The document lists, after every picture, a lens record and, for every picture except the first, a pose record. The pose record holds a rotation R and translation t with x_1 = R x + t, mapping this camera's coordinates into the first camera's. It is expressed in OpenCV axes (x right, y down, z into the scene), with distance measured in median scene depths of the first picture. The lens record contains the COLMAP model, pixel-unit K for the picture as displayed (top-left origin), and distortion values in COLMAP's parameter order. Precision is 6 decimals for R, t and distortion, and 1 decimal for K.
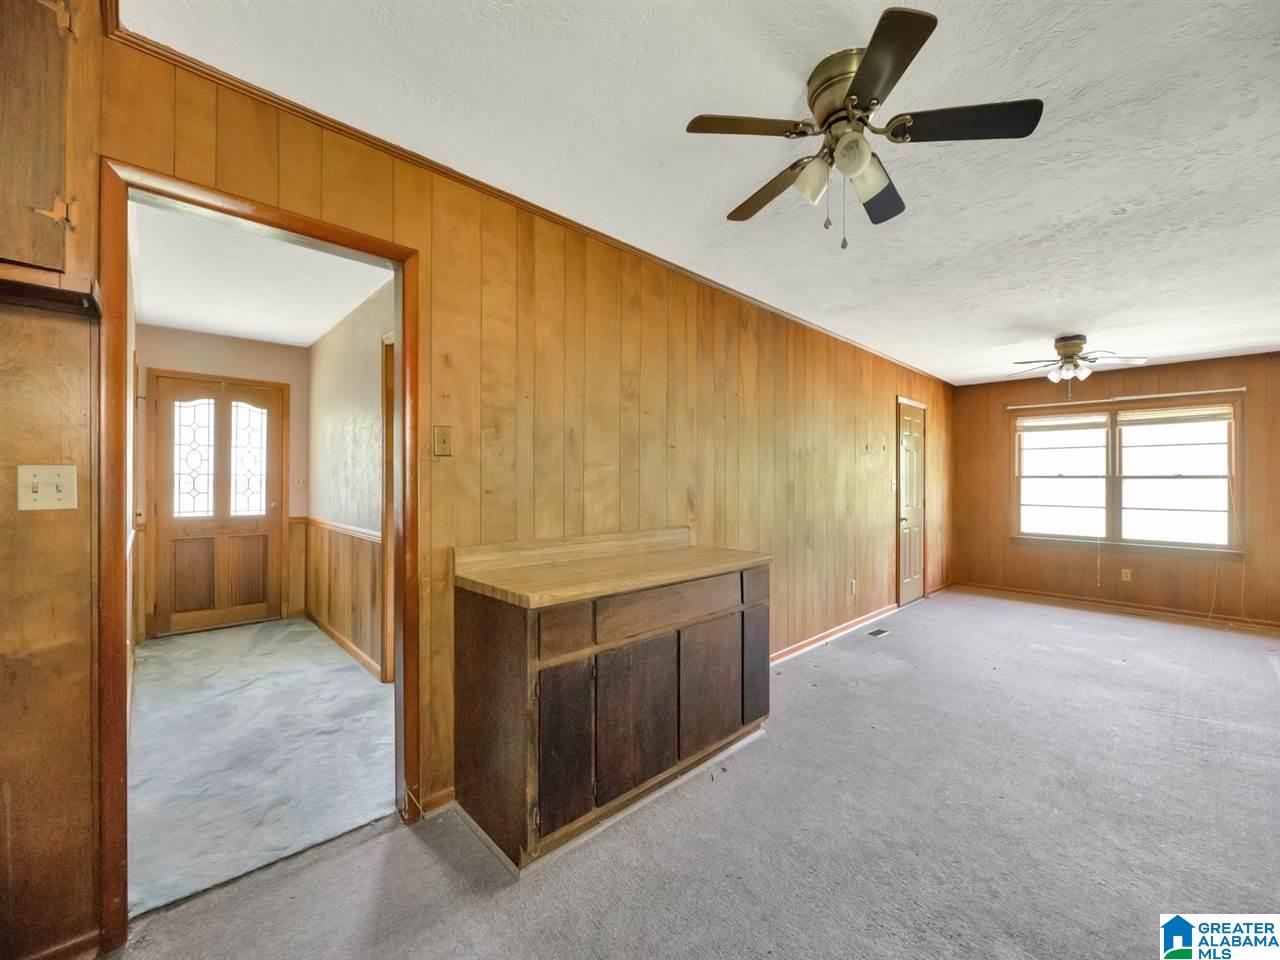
lens RADIAL K [[520.5, 0, 639.7], [0, 520.5, 481.9], [0, 0, 1]] dist [-0.000502, 0.000015]
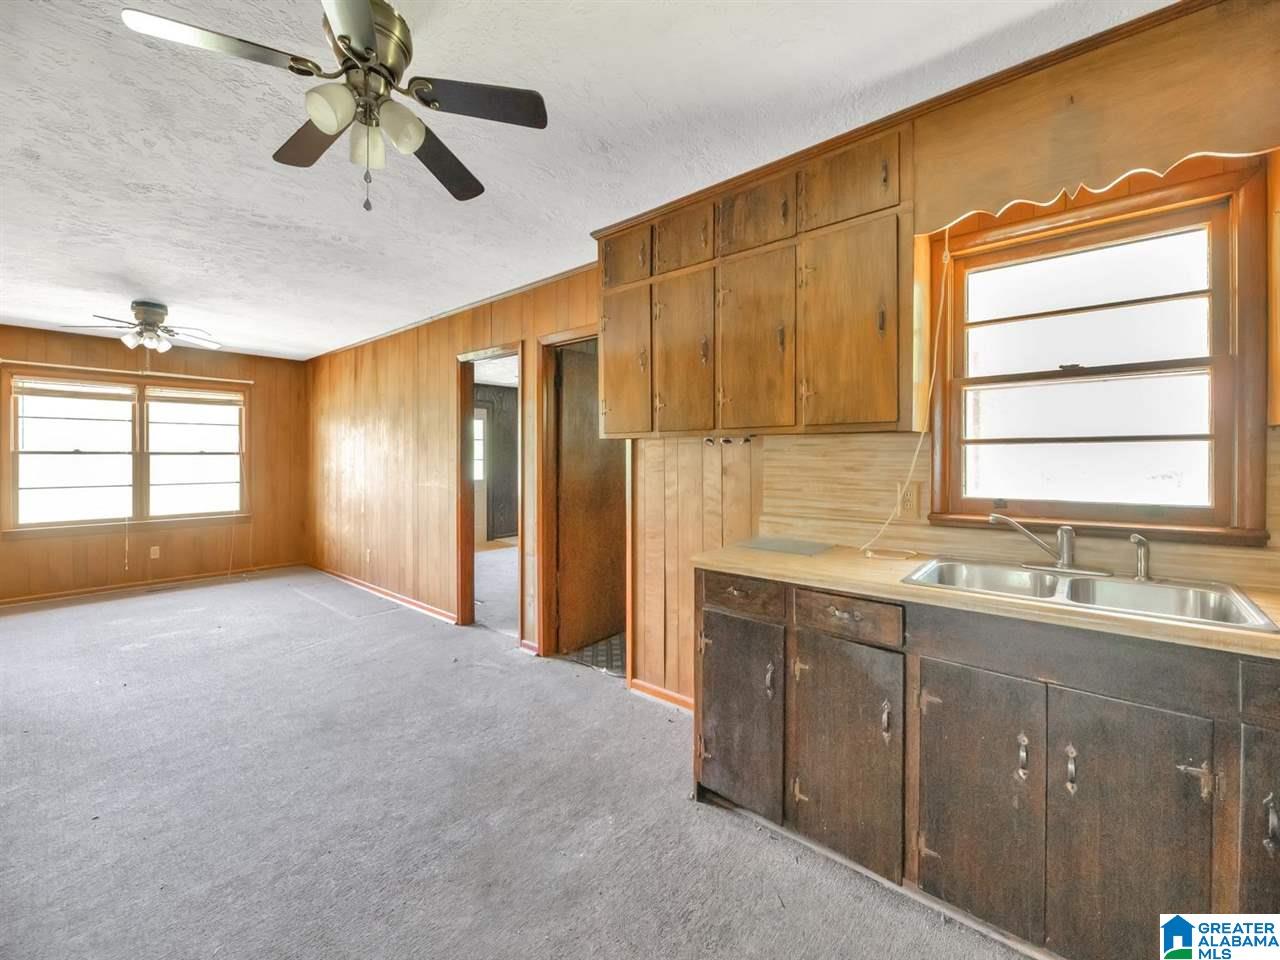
lens RADIAL K [[532.9, 0, 646.9], [0, 532.9, 450.5], [0, 0, 1]] dist [0.000039, -0.000113]
pose [[-0.101187, 0.007290, 0.994841, -0.188333], [0.003306, 0.999970, -0.006991, -0.004901], [-0.994862, 0.002581, -0.101208, 0.193391]]
